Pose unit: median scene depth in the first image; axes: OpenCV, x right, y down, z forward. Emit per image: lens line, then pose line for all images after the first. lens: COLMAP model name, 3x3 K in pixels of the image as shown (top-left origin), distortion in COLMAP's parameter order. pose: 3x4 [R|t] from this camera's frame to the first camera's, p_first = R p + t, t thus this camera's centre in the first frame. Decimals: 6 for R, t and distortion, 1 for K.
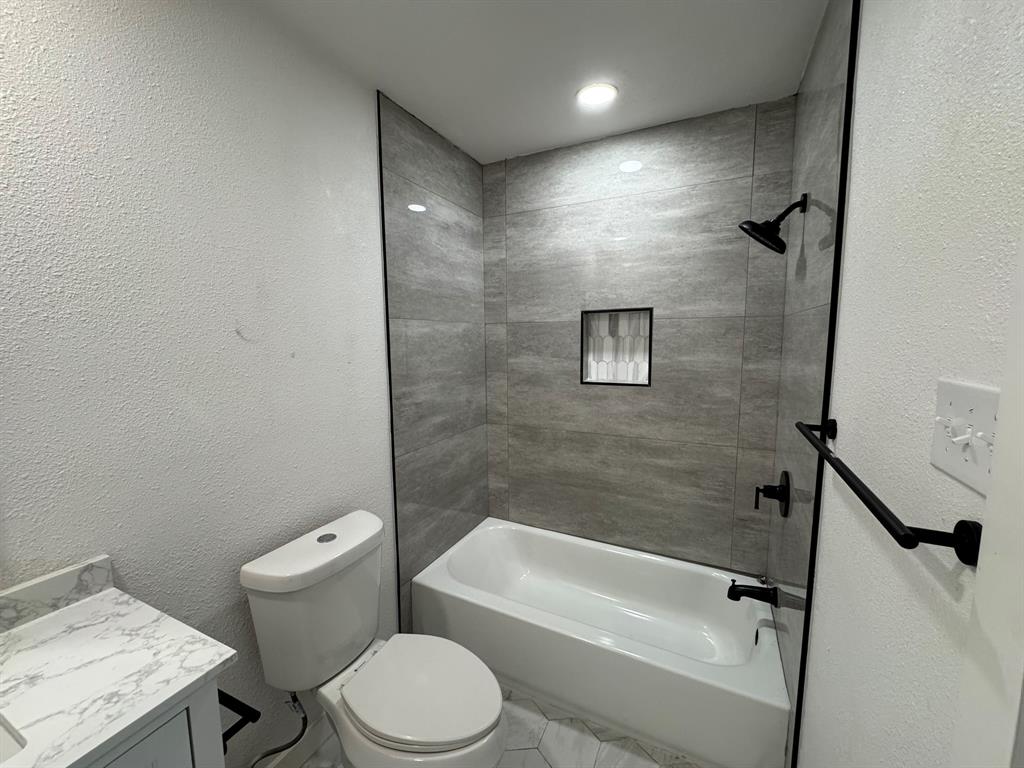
lens RADIAL K [[409.7, 0, 512.5], [0, 409.7, 381.8], [0, 0, 1]] dist [-0.001275, -0.000101]
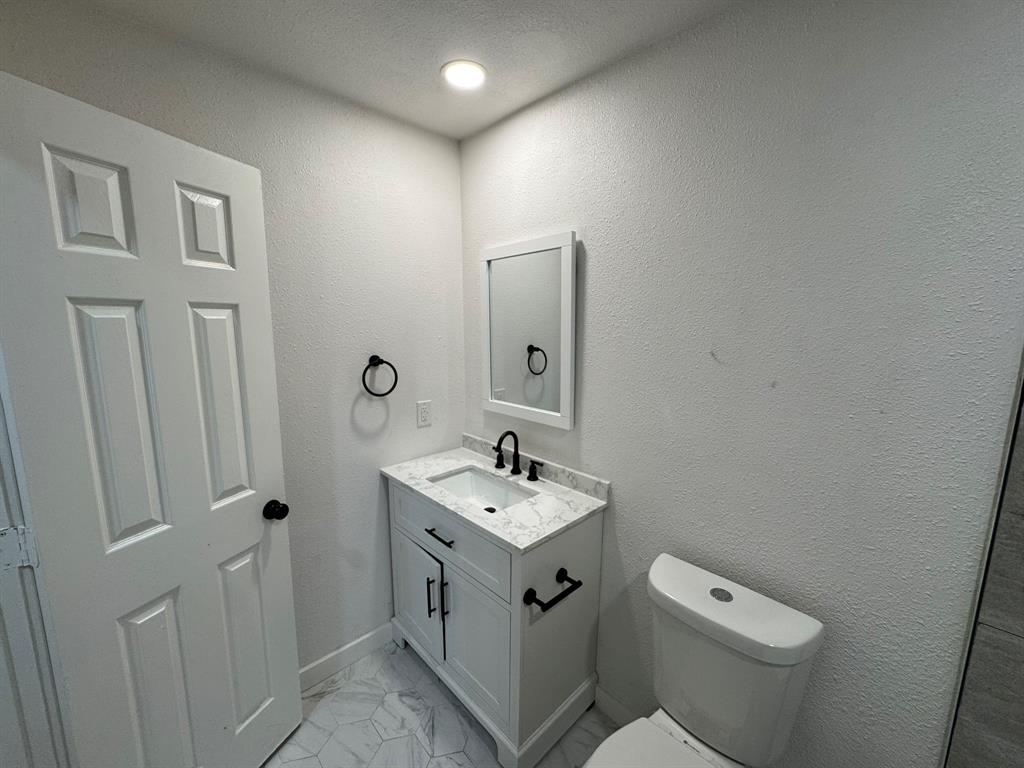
lens RADIAL K [[409.7, 0, 510.8], [0, 409.7, 385.5], [0, 0, 1]] dist [-0.001275, -0.000101]
pose [[-0.355650, 0.154586, -0.921746, 0.603709], [-0.105646, 0.973256, 0.203988, -0.250198], [0.928629, 0.169927, -0.329807, 1.095387]]
